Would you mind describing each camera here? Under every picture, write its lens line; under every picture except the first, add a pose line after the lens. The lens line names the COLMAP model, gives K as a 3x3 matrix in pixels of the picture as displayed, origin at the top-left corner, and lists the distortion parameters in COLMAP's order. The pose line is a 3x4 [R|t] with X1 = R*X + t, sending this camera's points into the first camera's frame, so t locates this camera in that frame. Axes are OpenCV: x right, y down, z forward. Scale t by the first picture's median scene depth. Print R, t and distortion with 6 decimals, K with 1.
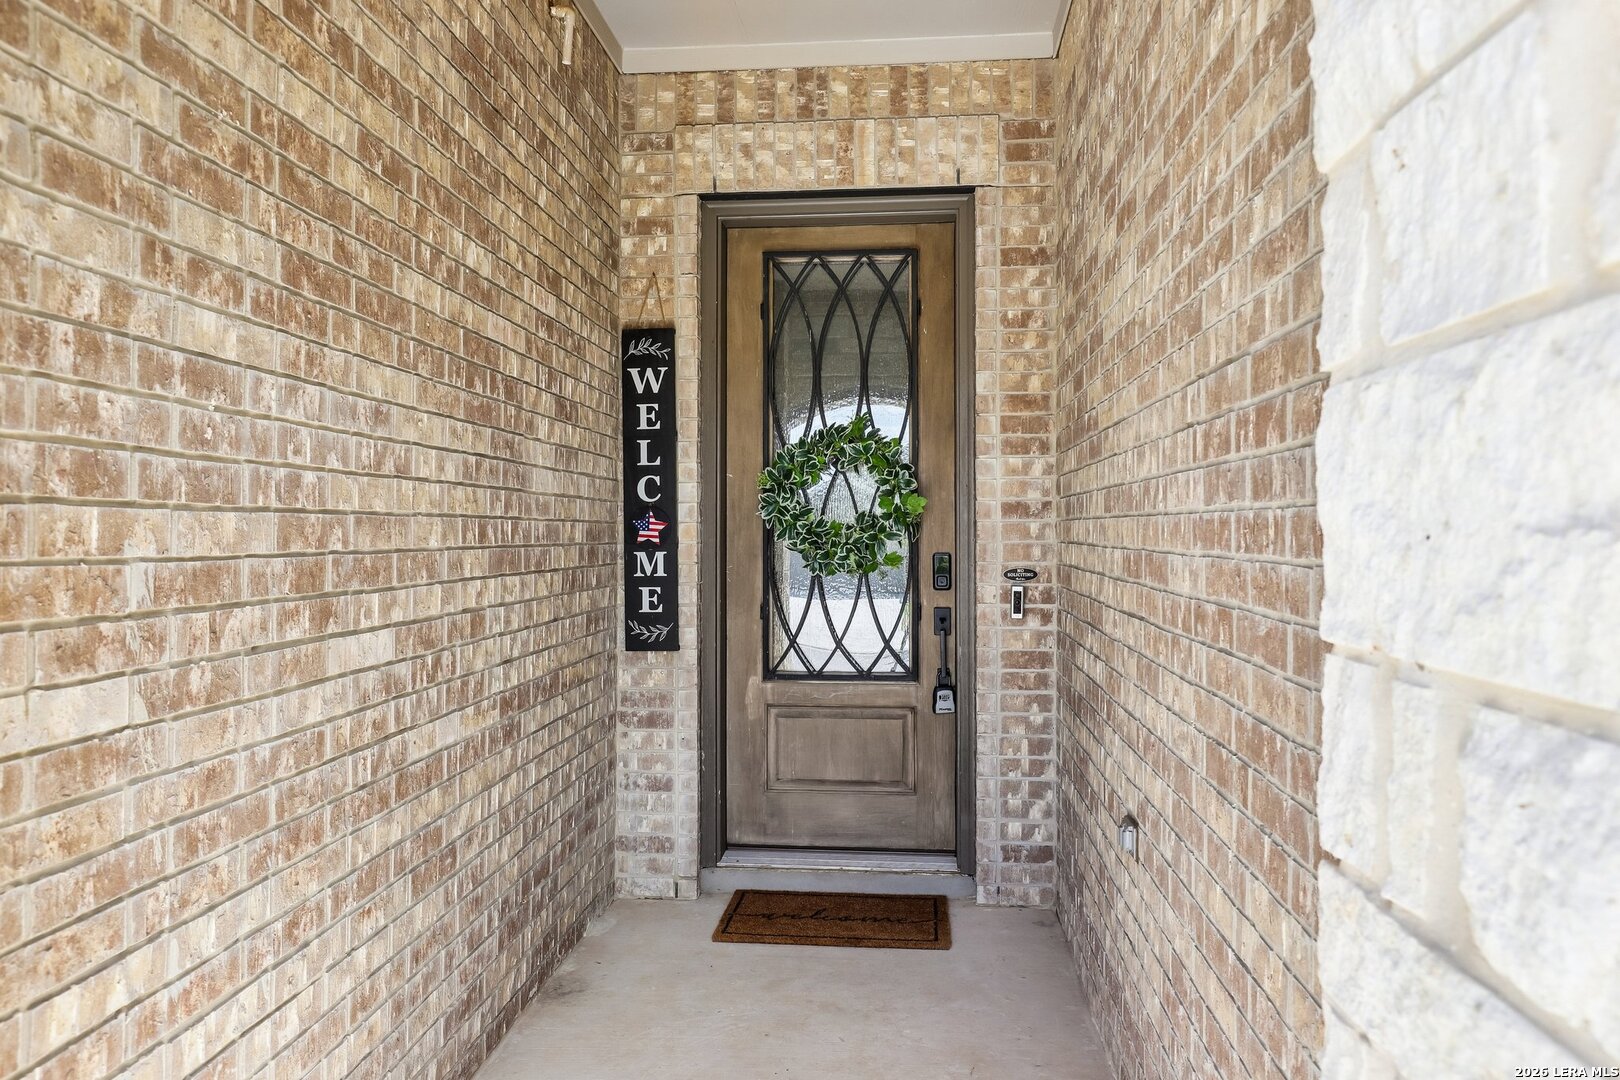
lens RADIAL K [[1125.3, 0, 808.8], [0, 1125.3, 538.3], [0, 0, 1]] dist [0.000513, 0.000012]
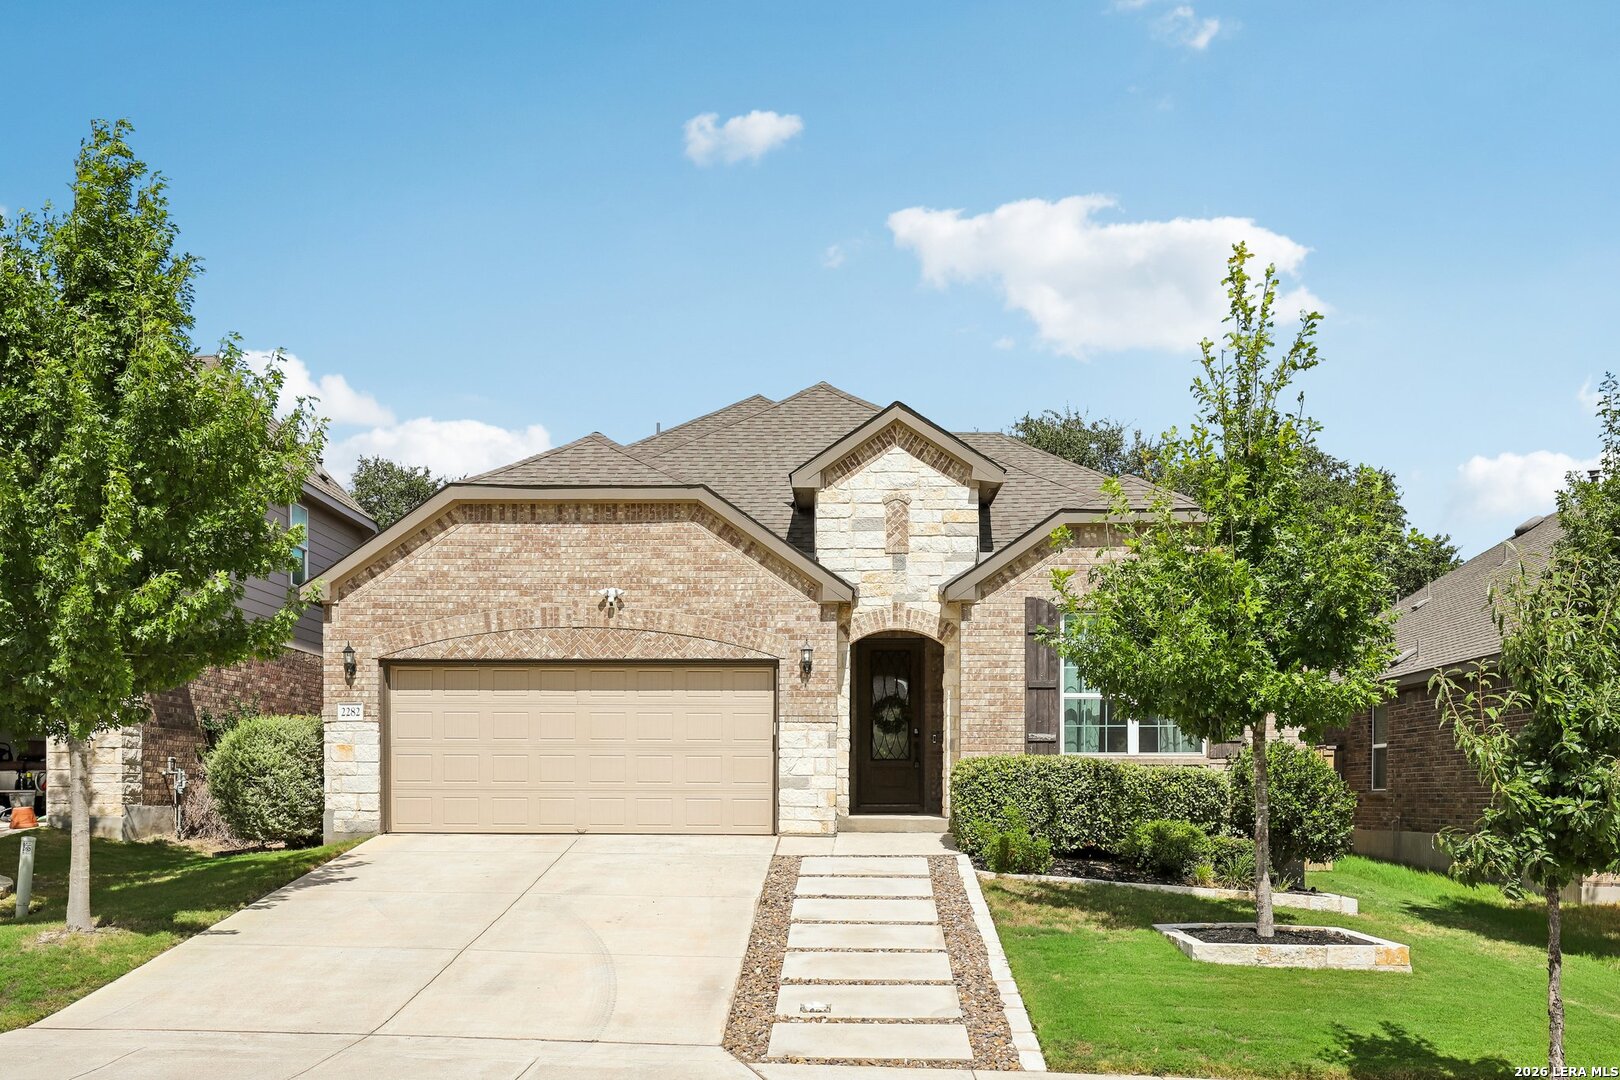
lens RADIAL K [[1637.0, 0, 810.0], [0, 1637.0, 538.9], [0, 0, 1]] dist [-0.002518, 0.000000]
pose [[0.998129, -0.004400, 0.060977, -0.591458], [0.004112, 0.999980, 0.004845, -0.668515], [-0.060997, -0.004585, 0.998127, -4.625583]]
